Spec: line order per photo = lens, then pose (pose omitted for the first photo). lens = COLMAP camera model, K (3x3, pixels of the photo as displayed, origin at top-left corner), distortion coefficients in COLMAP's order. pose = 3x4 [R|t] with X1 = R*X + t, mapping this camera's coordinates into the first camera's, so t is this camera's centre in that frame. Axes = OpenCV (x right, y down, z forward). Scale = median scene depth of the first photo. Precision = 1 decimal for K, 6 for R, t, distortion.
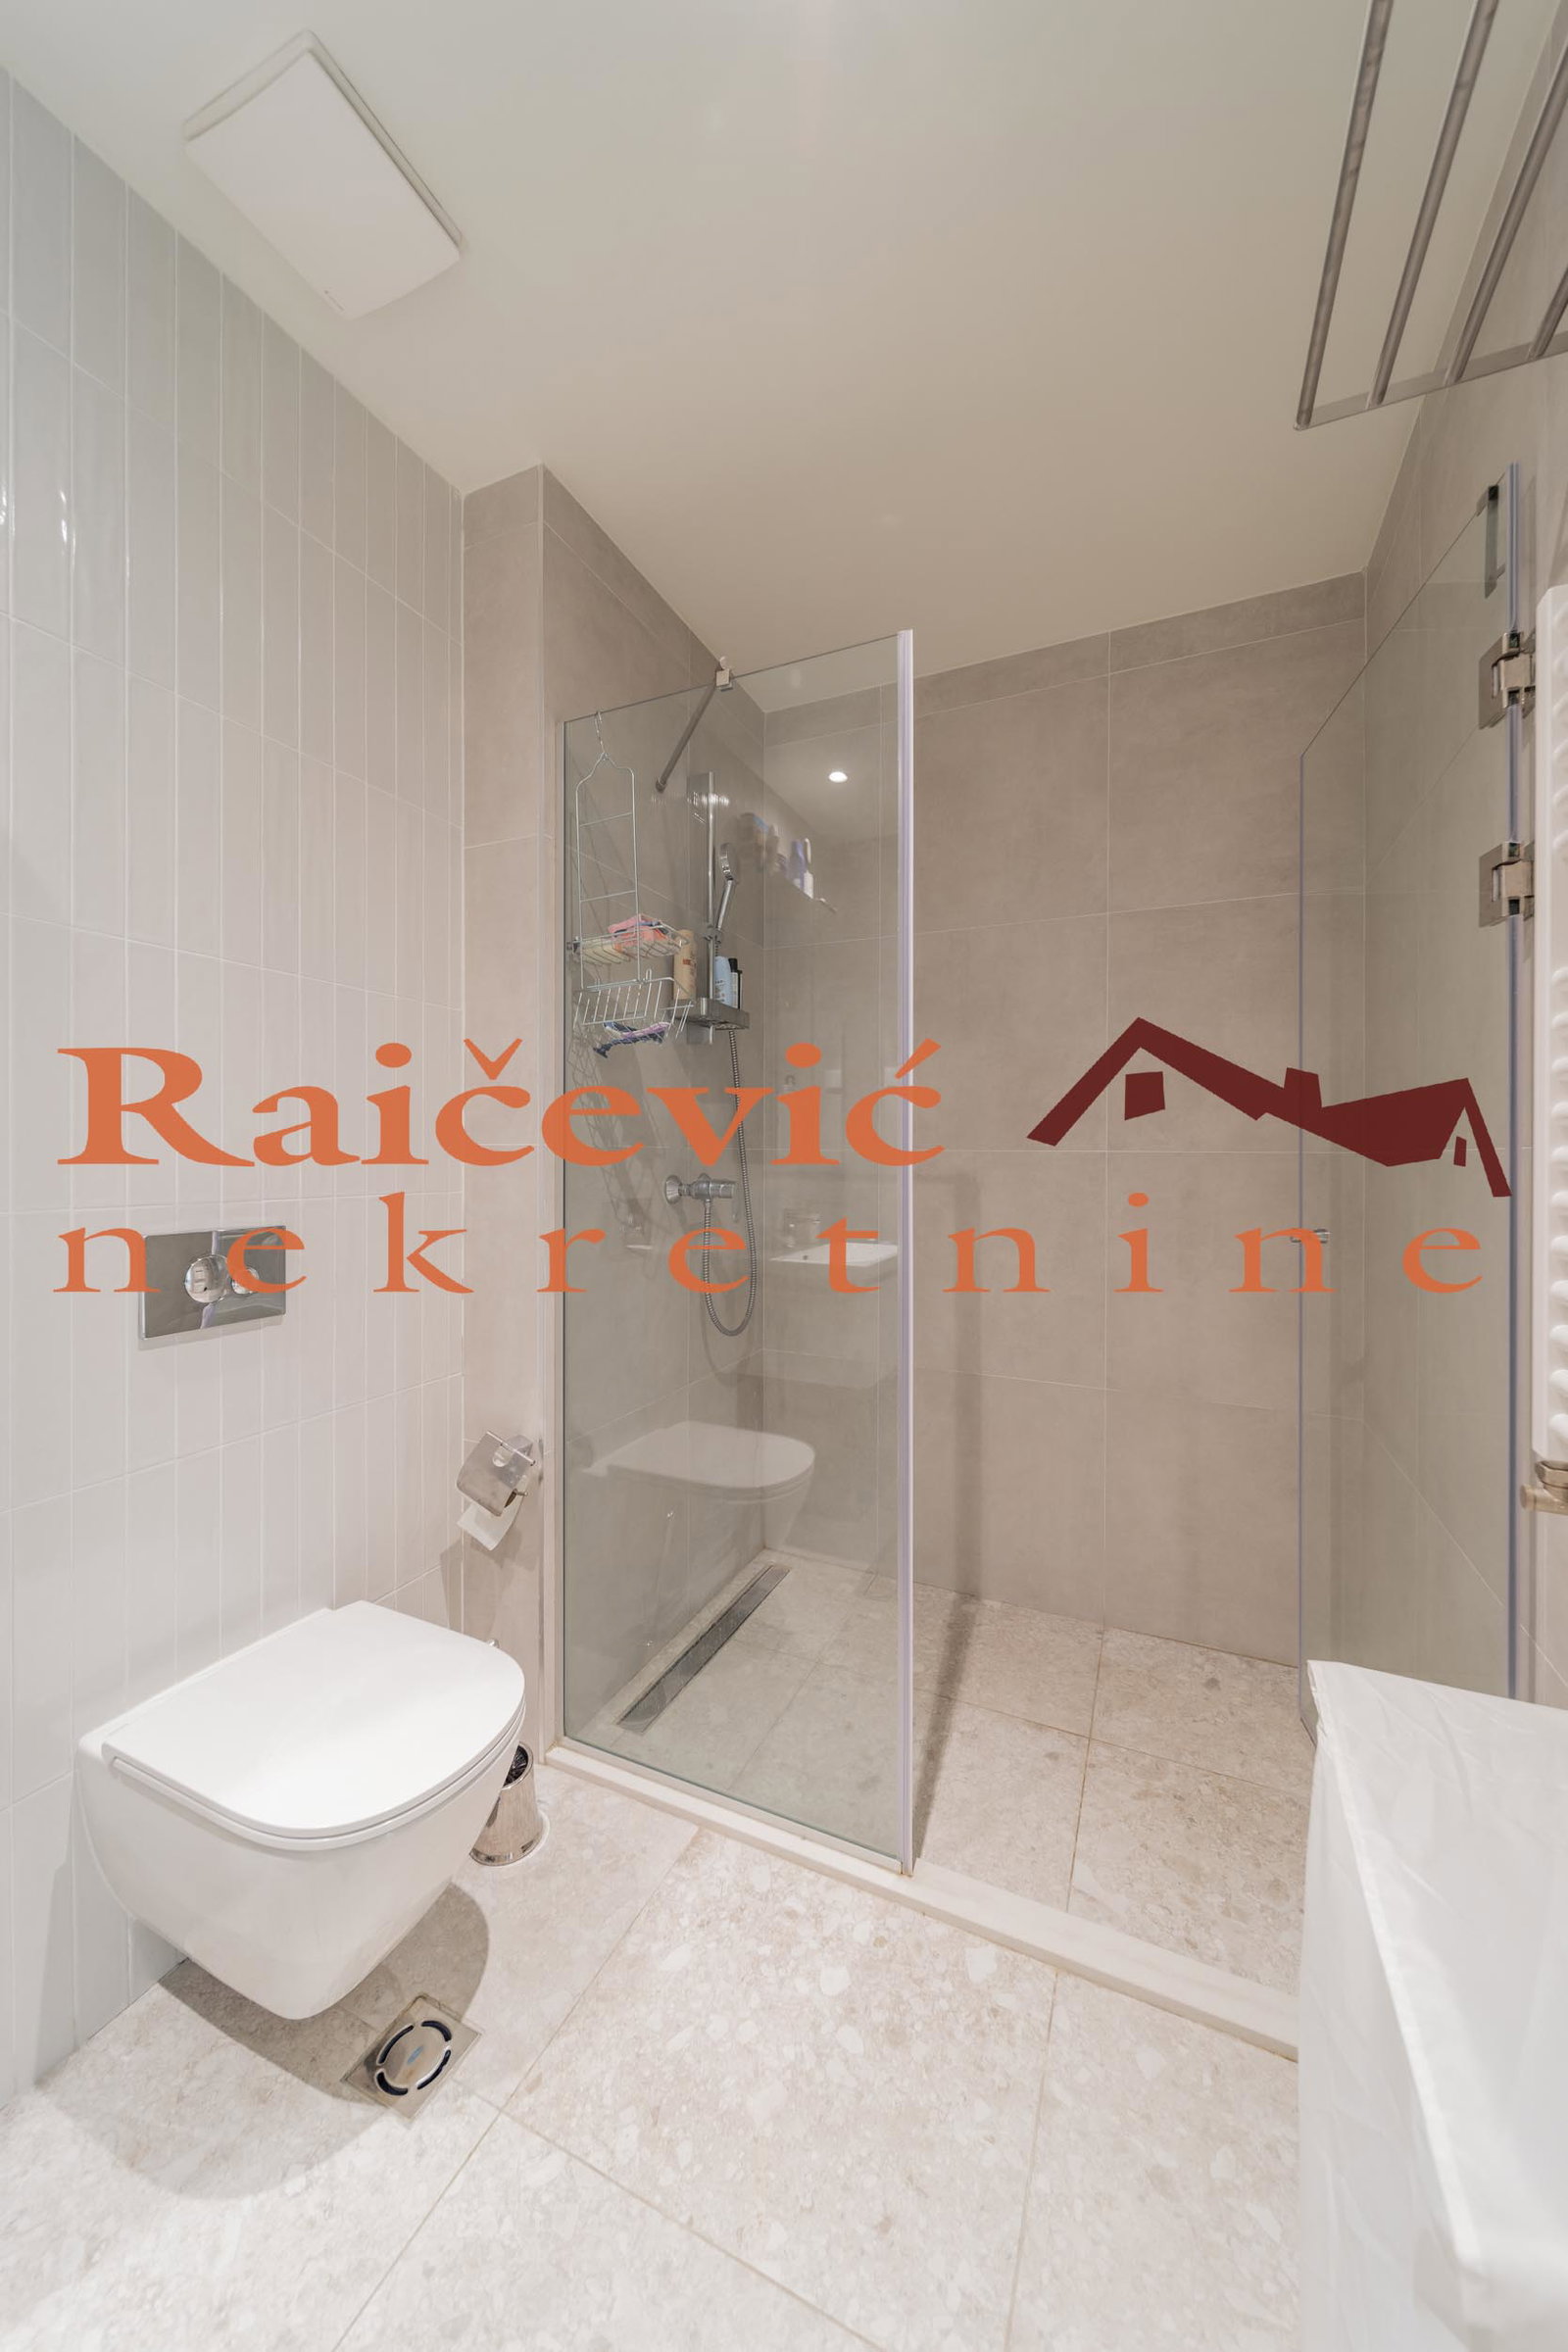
lens RADIAL K [[827.0, 0, 787.4], [0, 827.0, 1155.6], [0, 0, 1]] dist [0.001745, -0.000335]
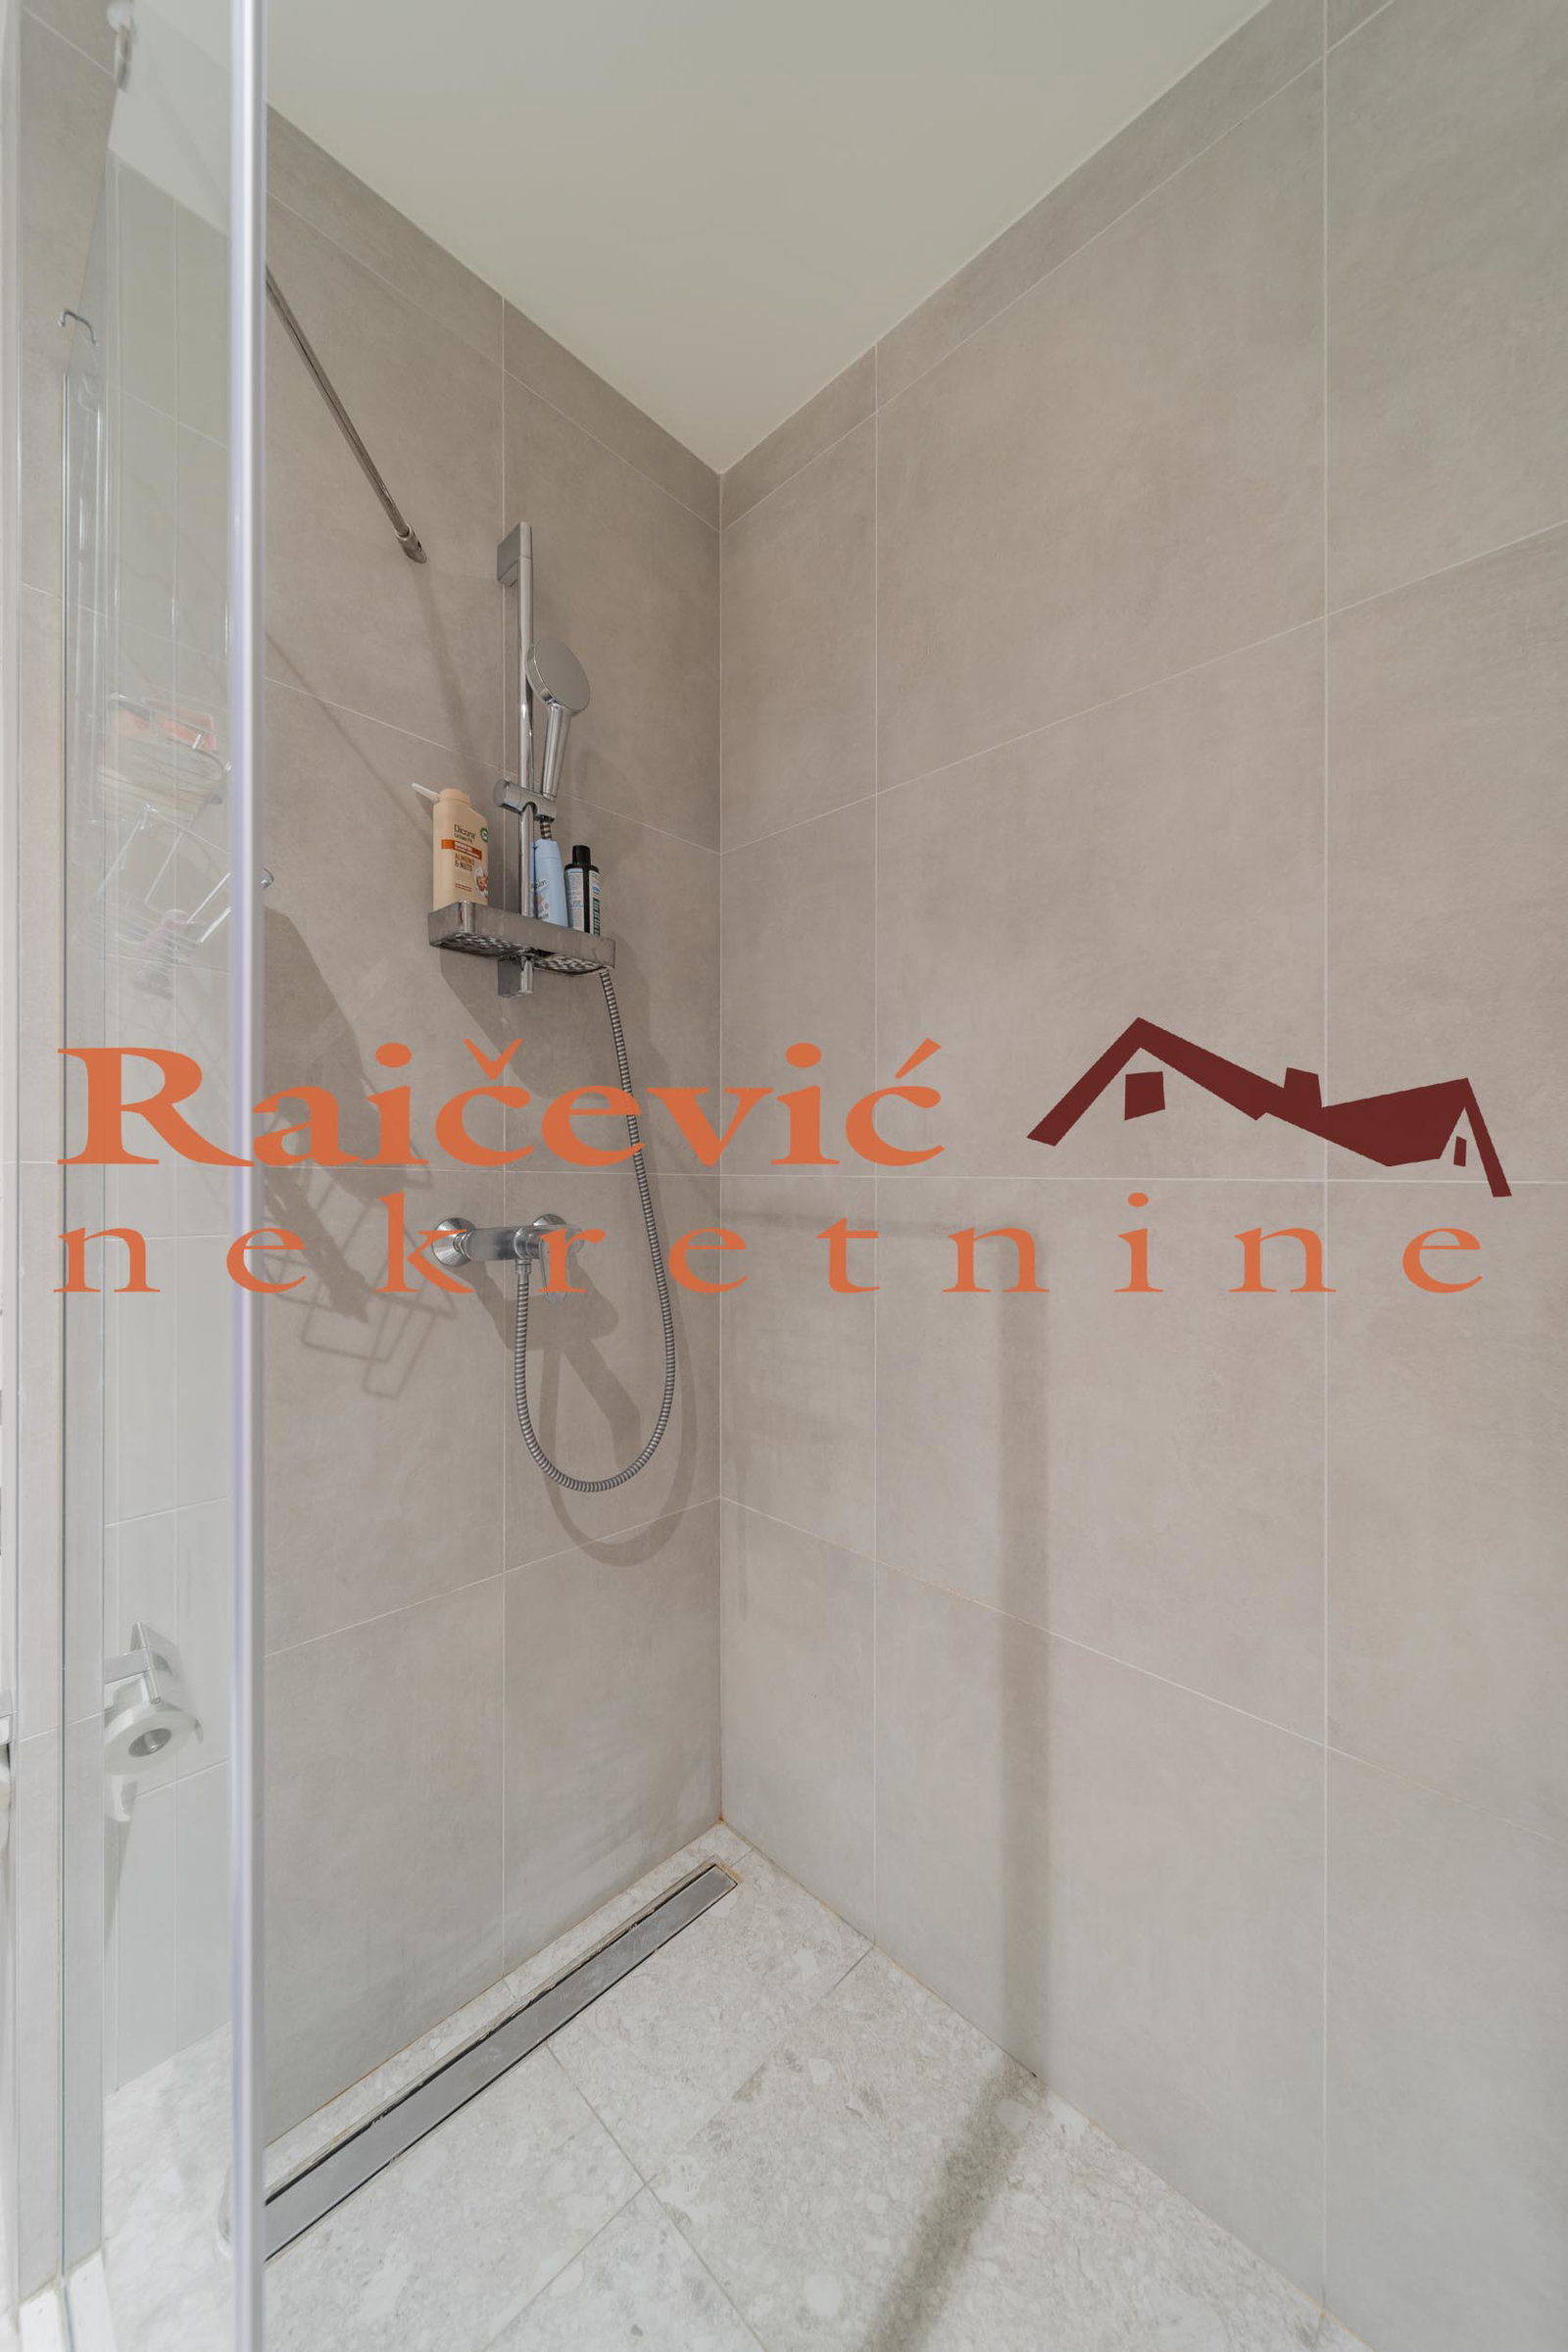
lens RADIAL K [[827.0, 0, 781.5], [0, 827.0, 1175.1], [0, 0, 1]] dist [0.001745, -0.000335]
pose [[0.939906, 0.002763, -0.341422, 0.396488], [-0.007854, 0.999878, -0.013530, -0.000920], [0.341343, 0.015398, 0.939813, 0.748857]]
